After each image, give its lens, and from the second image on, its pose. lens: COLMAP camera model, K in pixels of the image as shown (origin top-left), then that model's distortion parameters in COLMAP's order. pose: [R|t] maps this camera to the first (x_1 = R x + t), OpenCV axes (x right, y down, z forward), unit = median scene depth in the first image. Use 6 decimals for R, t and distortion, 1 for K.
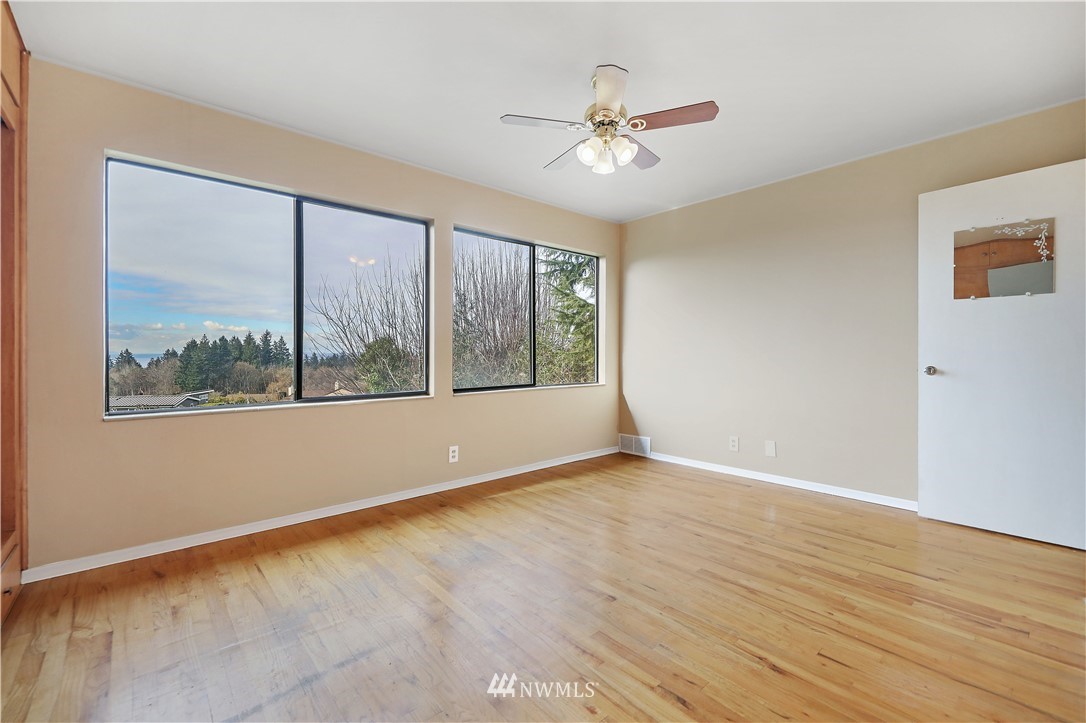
lens RADIAL K [[454.5, 0, 538.9], [0, 454.5, 356.9], [0, 0, 1]] dist [0.006506, -0.002365]
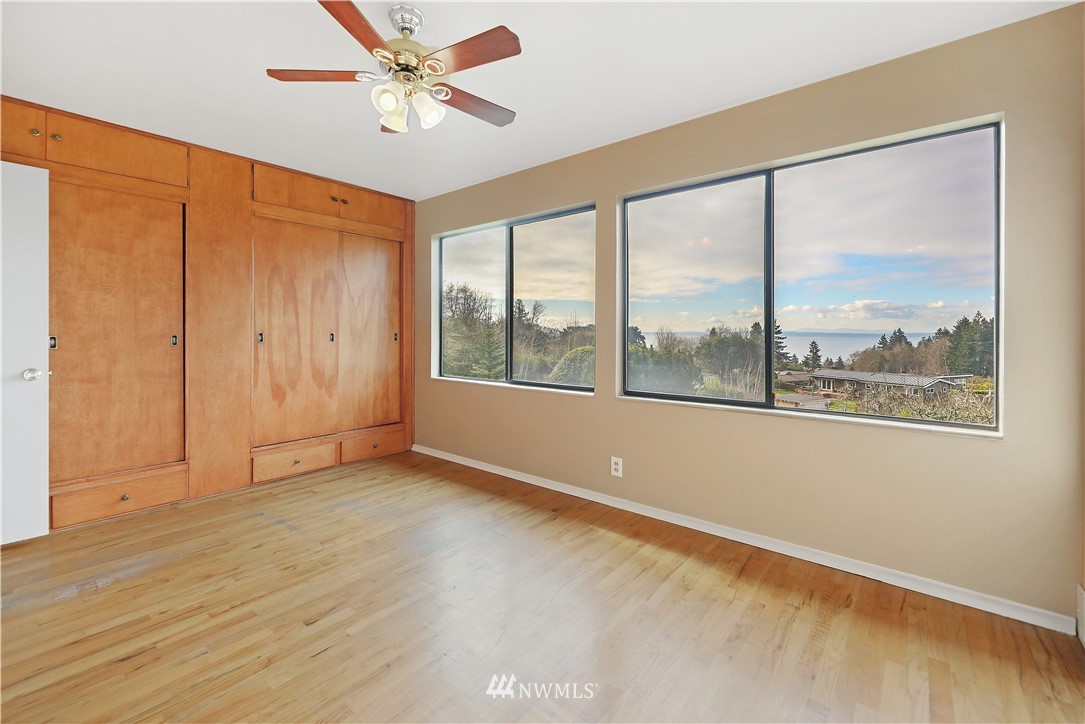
lens RADIAL K [[454.1, 0, 533.4], [0, 454.1, 334.4], [0, 0, 1]] dist [0.006506, -0.002365]
pose [[0.154434, 0.005042, -0.987990, 0.635537], [-0.008570, 0.999956, 0.003764, -0.036650], [0.987966, 0.007886, 0.154471, 0.721293]]
